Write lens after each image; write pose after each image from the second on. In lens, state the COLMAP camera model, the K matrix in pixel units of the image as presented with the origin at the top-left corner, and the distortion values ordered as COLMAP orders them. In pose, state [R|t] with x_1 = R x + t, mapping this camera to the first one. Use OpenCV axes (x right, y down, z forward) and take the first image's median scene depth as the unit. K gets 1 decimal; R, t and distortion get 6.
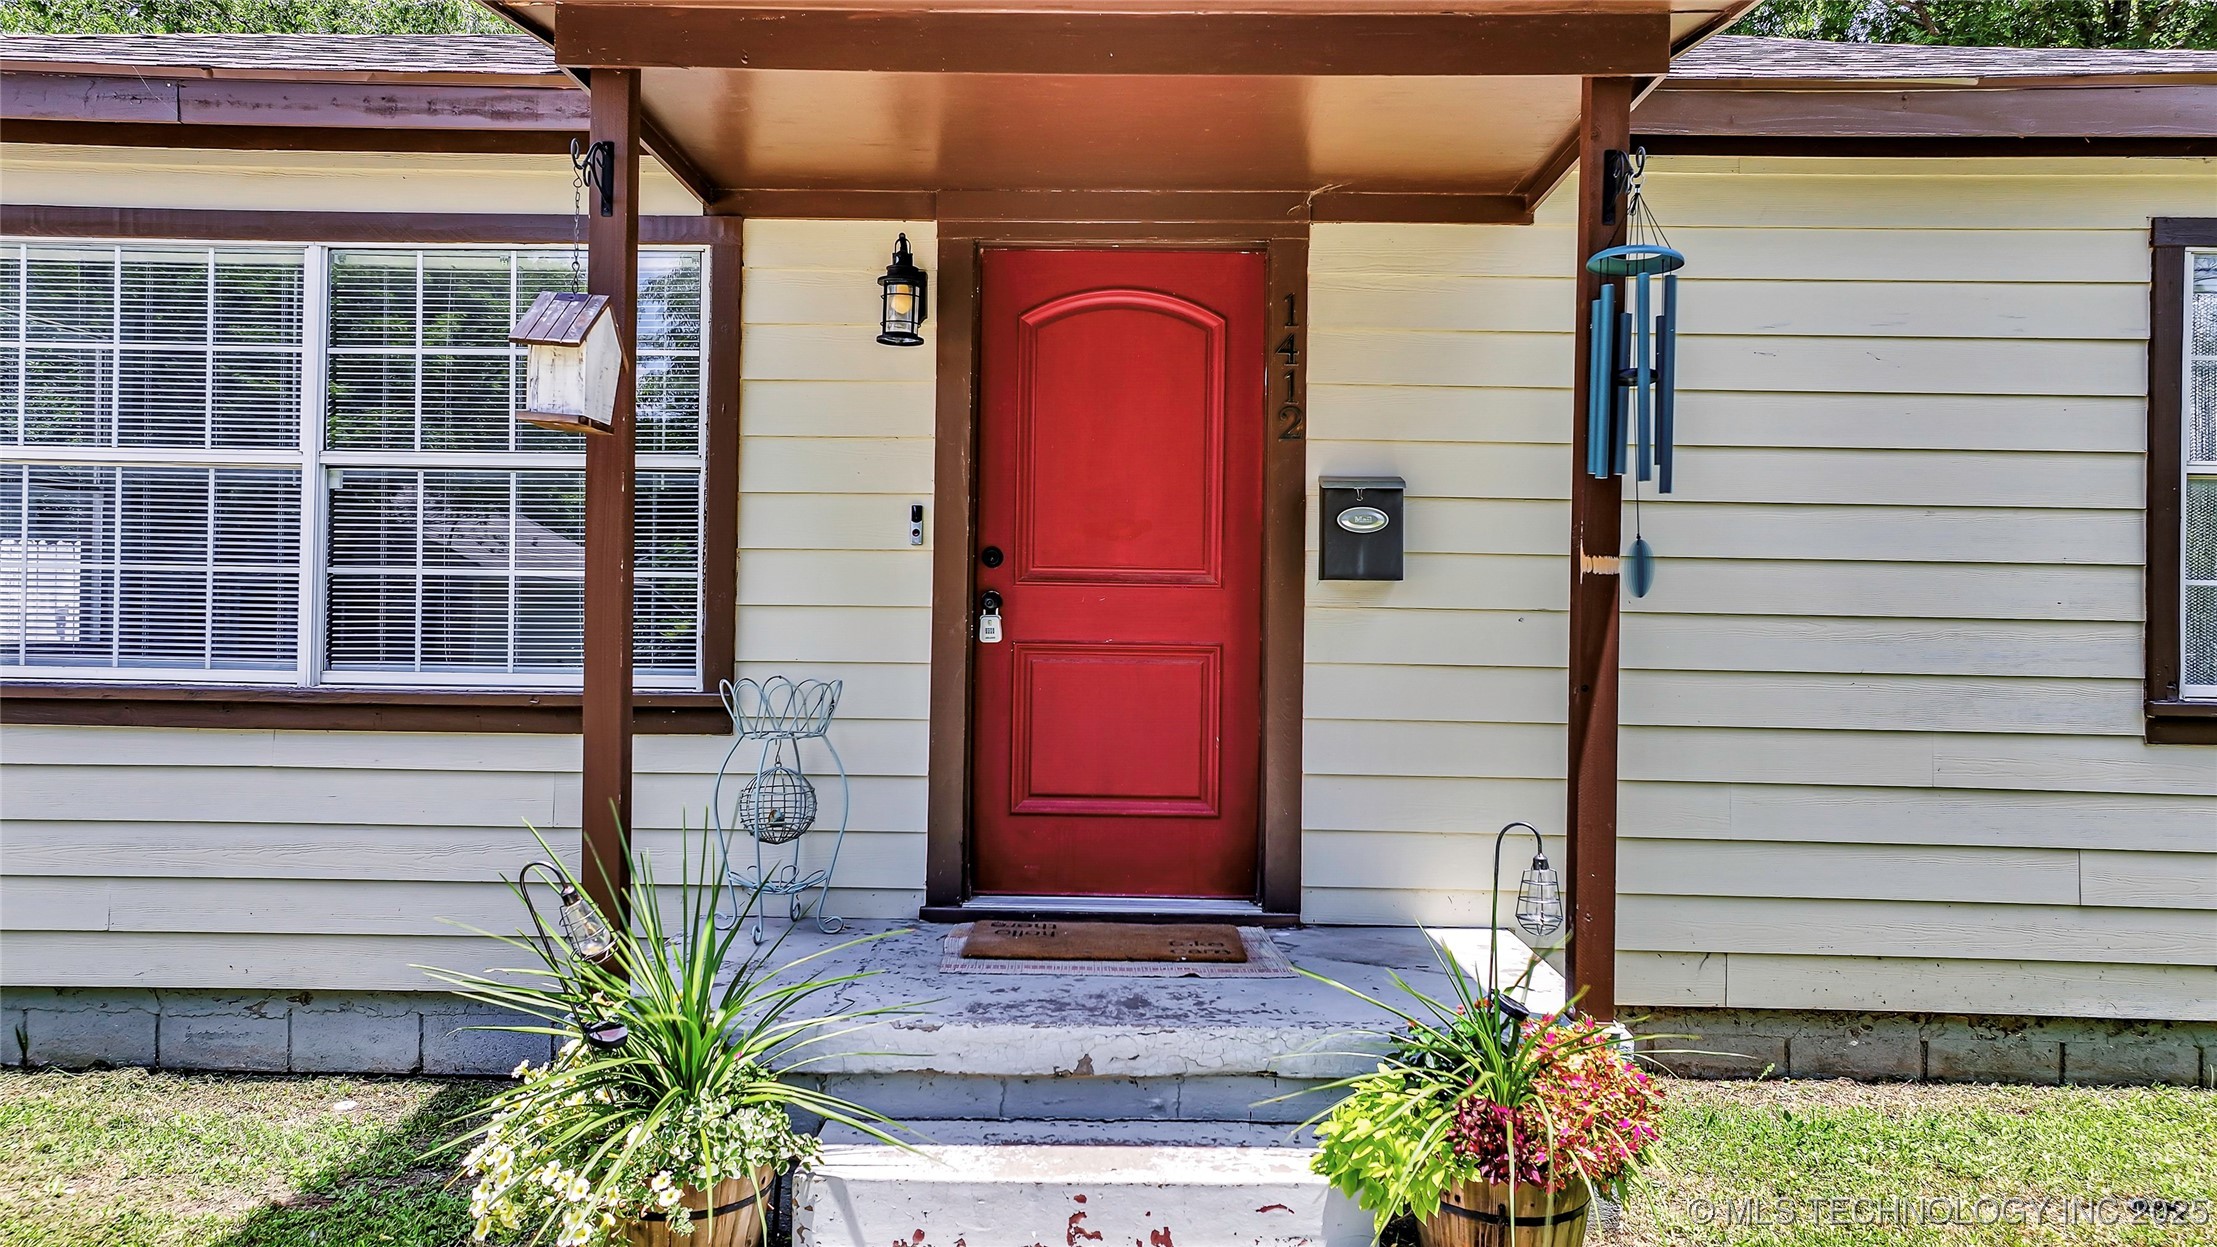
lens RADIAL K [[1586.8, 0, 1108.5], [0, 1586.8, 623.5], [0, 0, 1]] dist [0.002596, 0.000771]
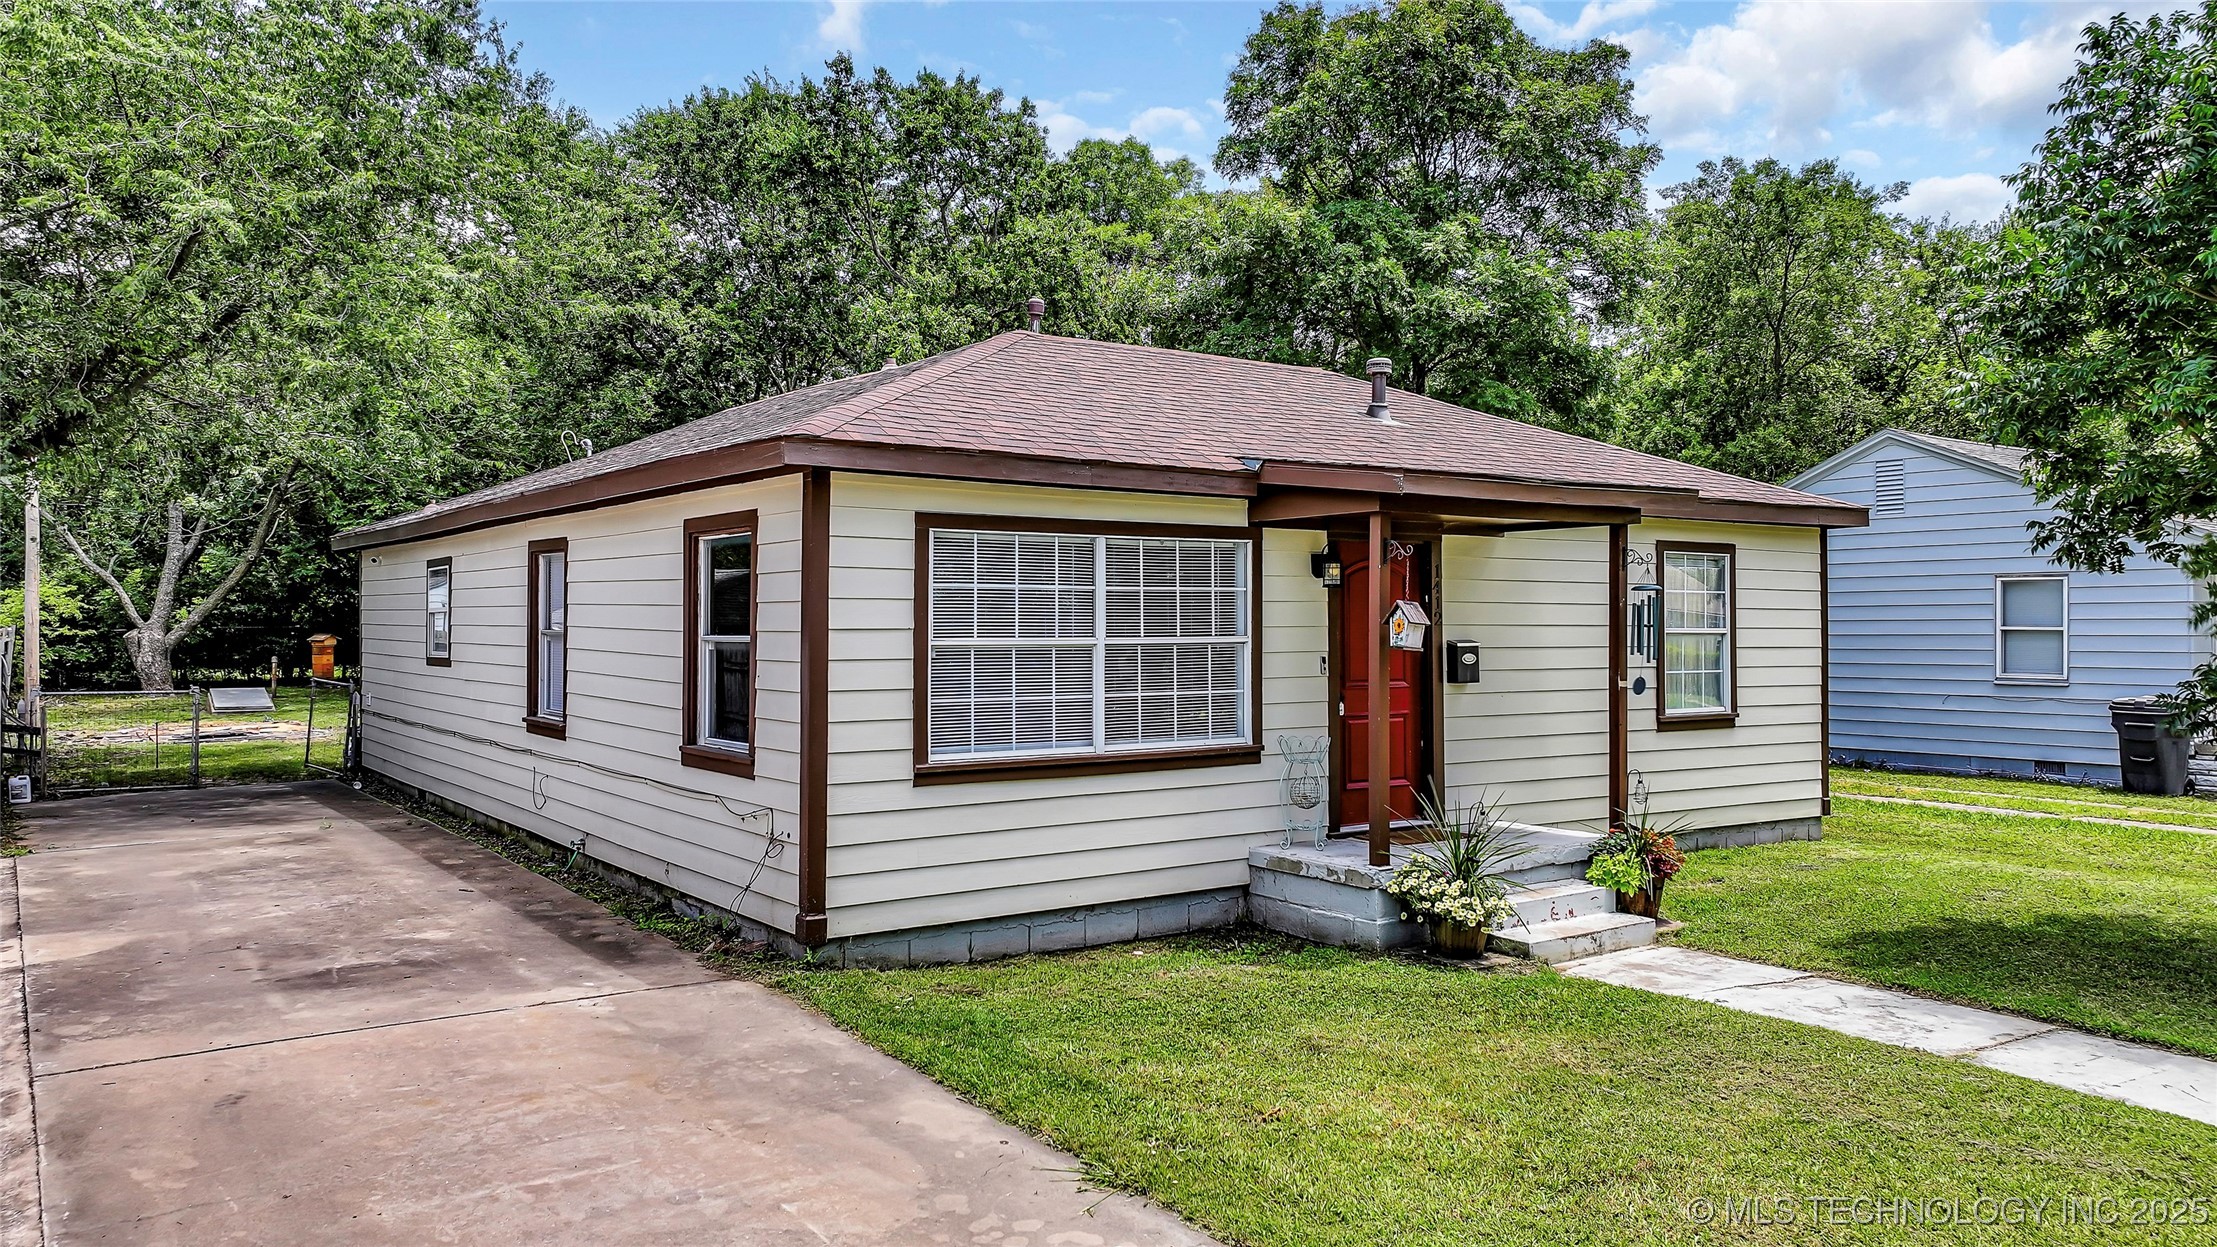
lens RADIAL K [[1586.8, 0, 1108.5], [0, 1586.8, 623.5], [0, 0, 1]] dist [0.002596, 0.000771]
pose [[0.810927, -0.015162, 0.584950, -1.681512], [0.017447, 0.999846, 0.001729, -0.129884], [-0.584887, 0.008804, 0.811067, -0.653790]]
